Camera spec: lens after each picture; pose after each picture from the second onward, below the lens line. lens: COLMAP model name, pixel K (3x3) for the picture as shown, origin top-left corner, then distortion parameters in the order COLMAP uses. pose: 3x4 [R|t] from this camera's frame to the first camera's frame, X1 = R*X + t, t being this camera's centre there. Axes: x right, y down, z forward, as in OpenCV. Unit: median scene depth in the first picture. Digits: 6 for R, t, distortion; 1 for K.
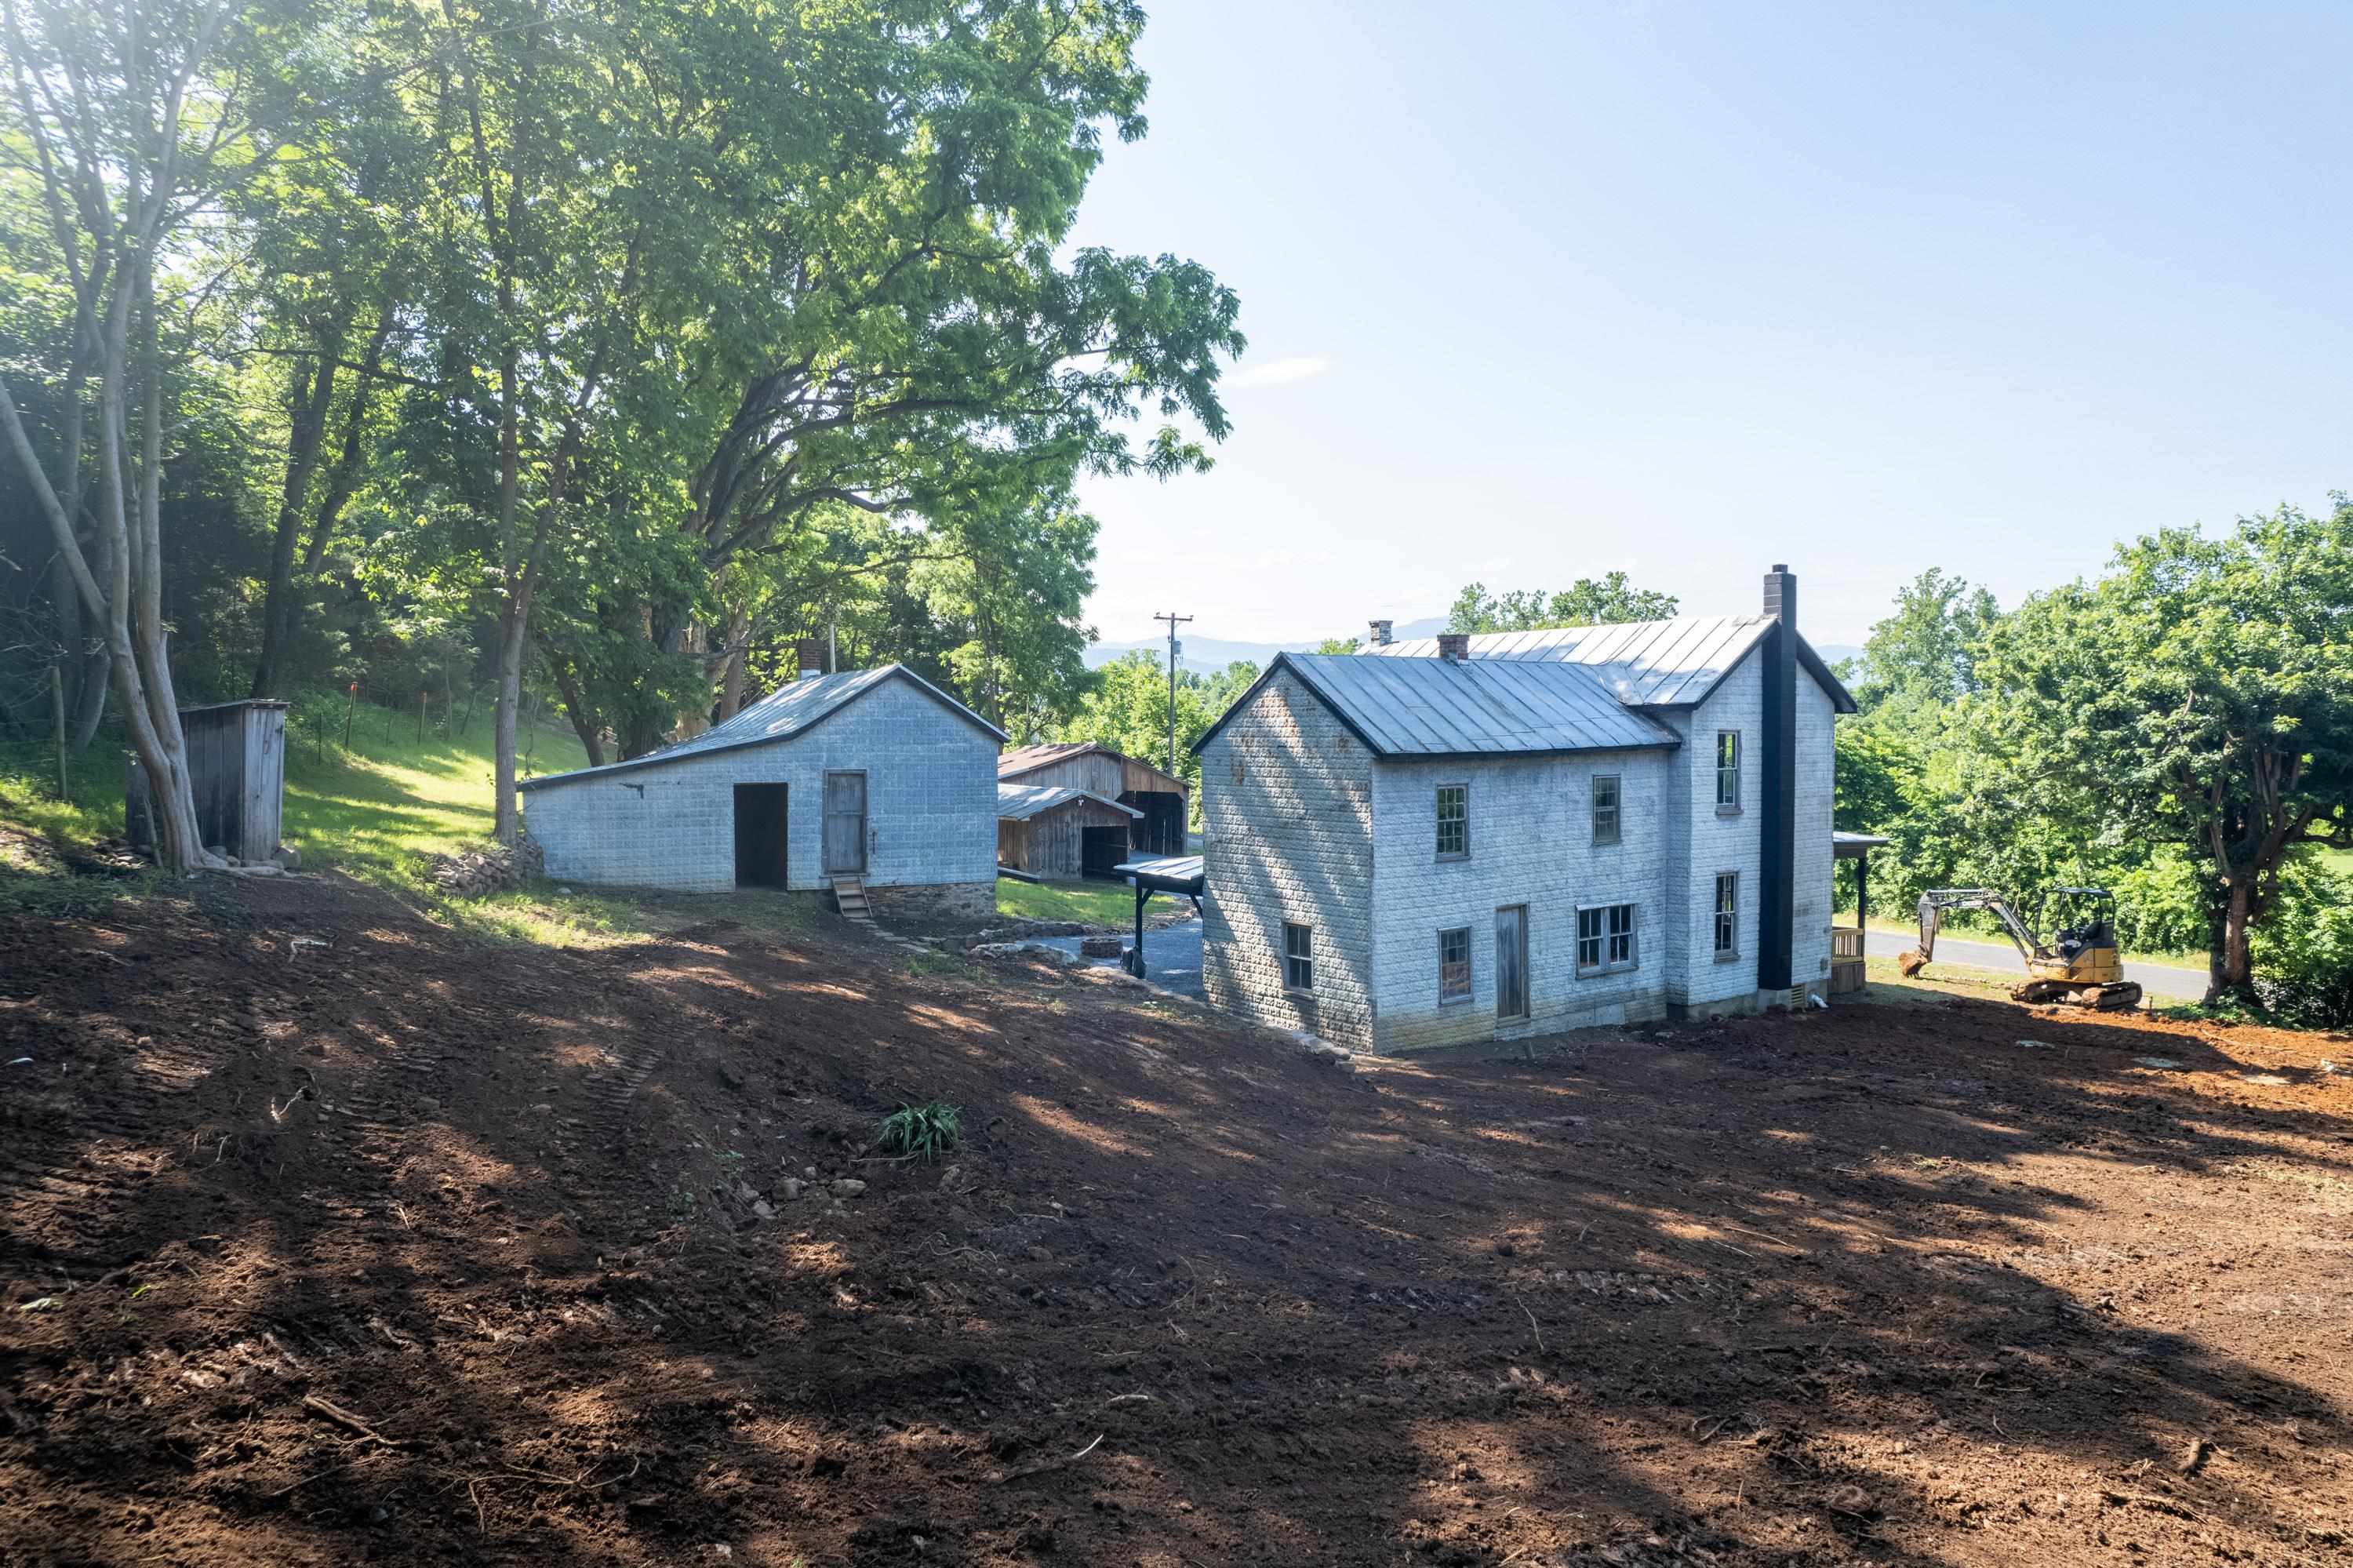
lens RADIAL K [[1513.5, 0, 1176.8], [0, 1513.5, 778.0], [0, 0, 1]] dist [-0.075379, 0.065161]
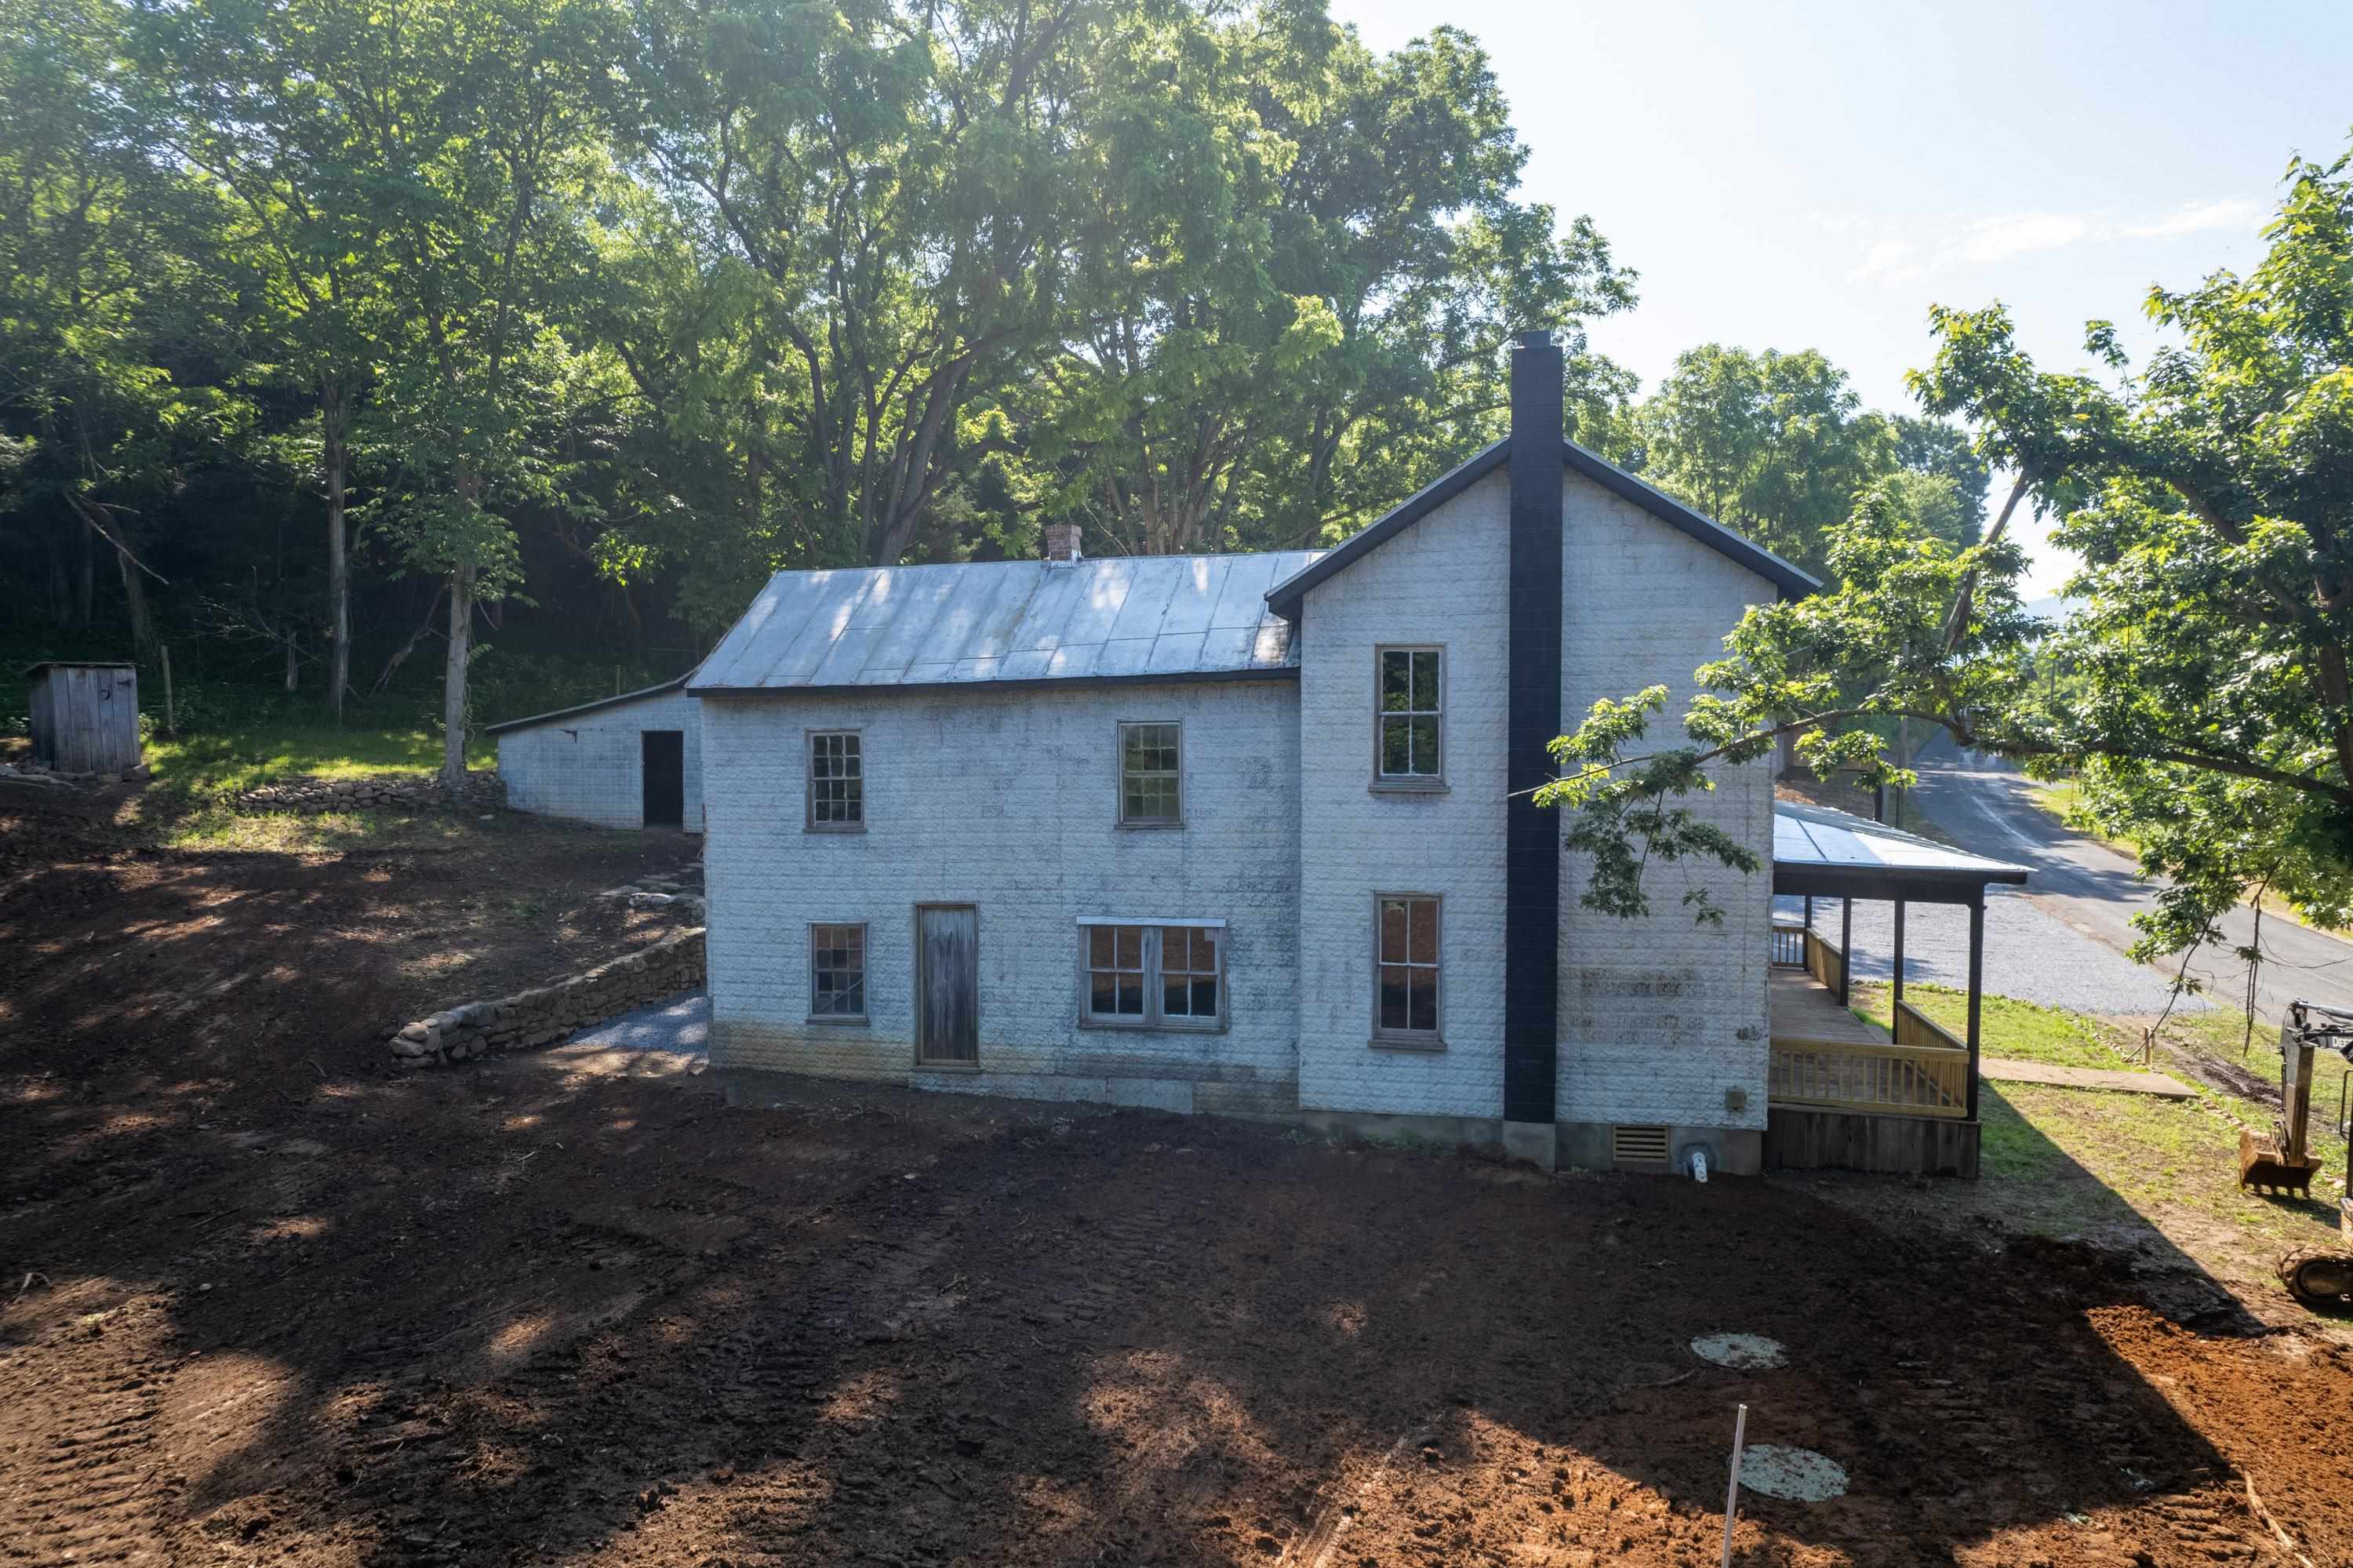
lens RADIAL K [[1513.5, 0, 1176.6], [0, 1513.5, 790.4], [0, 0, 1]] dist [-0.075379, 0.065161]
pose [[0.646365, 0.033481, -0.762293, 0.798444], [-0.018698, 0.999432, 0.028042, 0.009298], [0.762799, -0.003872, 0.646624, 0.600793]]
